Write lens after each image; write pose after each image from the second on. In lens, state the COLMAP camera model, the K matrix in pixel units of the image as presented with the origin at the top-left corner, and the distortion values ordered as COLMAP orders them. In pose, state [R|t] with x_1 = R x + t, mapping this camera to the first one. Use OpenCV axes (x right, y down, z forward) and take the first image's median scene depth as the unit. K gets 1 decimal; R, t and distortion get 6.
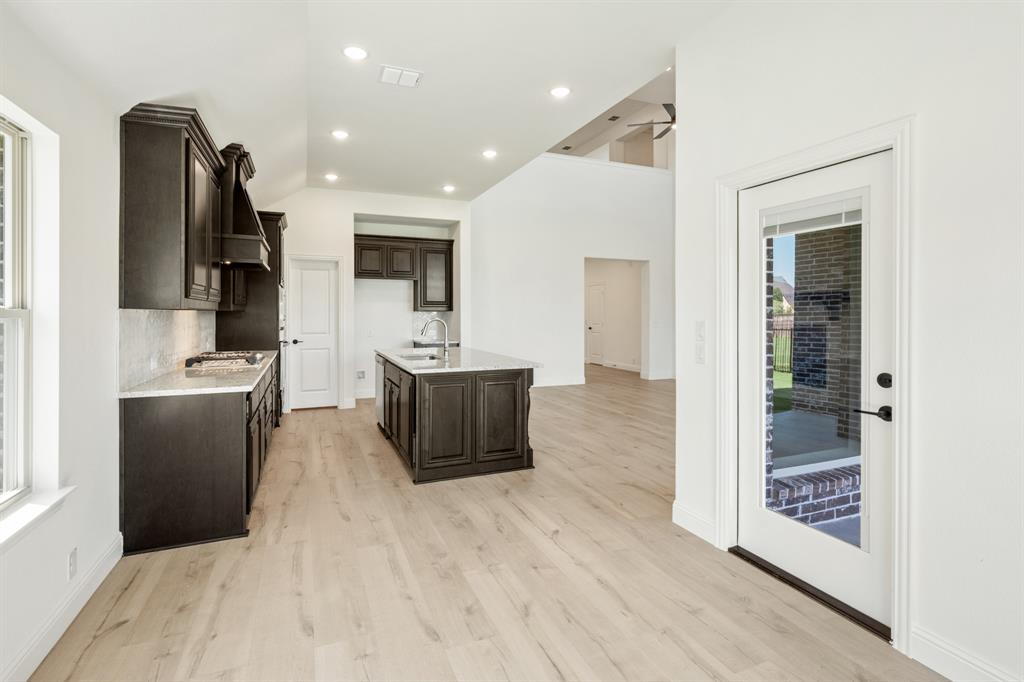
lens RADIAL K [[473.8, 0, 497.7], [0, 473.8, 313.4], [0, 0, 1]] dist [-0.000033, 0.000053]
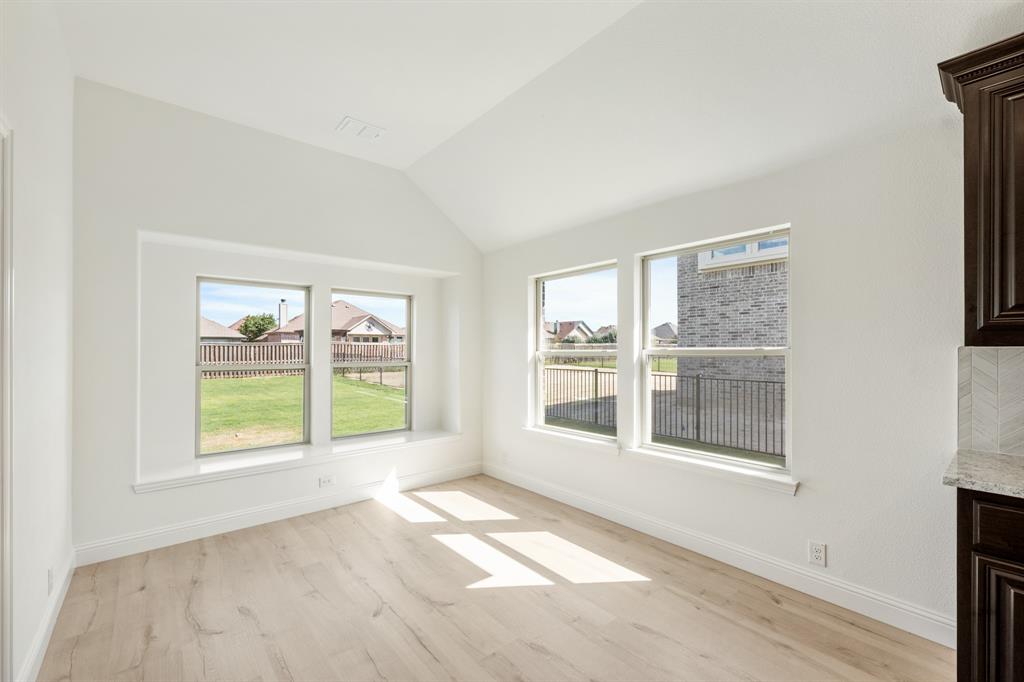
lens RADIAL K [[426.1, 0, 513.2], [0, 426.1, 349.3], [0, 0, 1]] dist [-0.000522, 0.000034]
pose [[-0.949953, -0.003726, -0.312369, 0.136891], [-0.003096, 0.999992, -0.002514, -0.001987], [0.312376, -0.001421, -0.949957, 1.166792]]
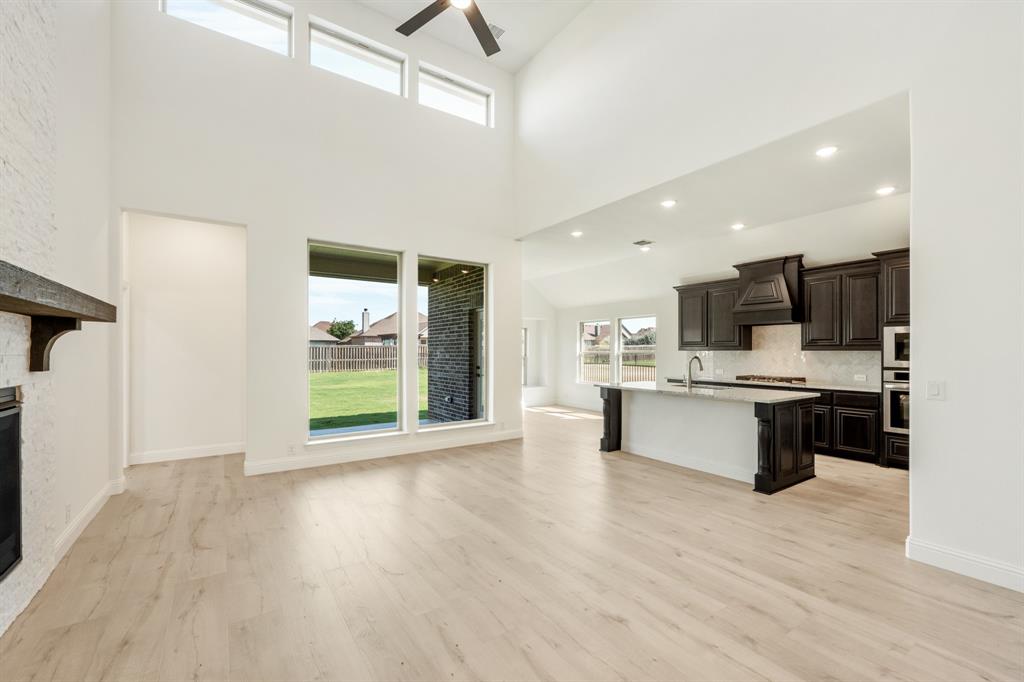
lens RADIAL K [[421.3, 0, 510.3], [0, 421.3, 346.6], [0, 0, 1]] dist [0.000781, -0.000067]
pose [[-0.977362, -0.006053, -0.211487, 0.844128], [-0.003897, 0.999936, -0.010608, -0.001747], [0.211537, -0.009544, -0.977323, 2.924509]]
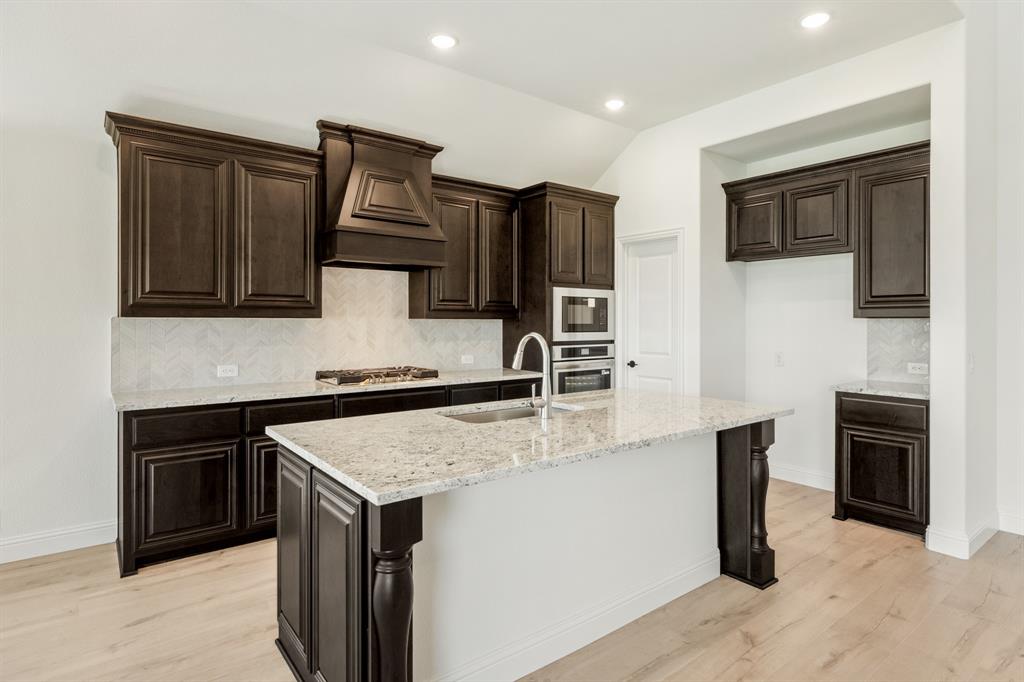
lens RADIAL K [[543.9, 0, 527.8], [0, 543.9, 322.0], [0, 0, 1]] dist [-0.001670, 0.000040]
pose [[0.287499, -0.000664, -0.957781, 0.565901], [-0.001172, 0.999999, -0.001045, -0.000017], [0.957780, 0.001423, 0.287497, 1.252361]]
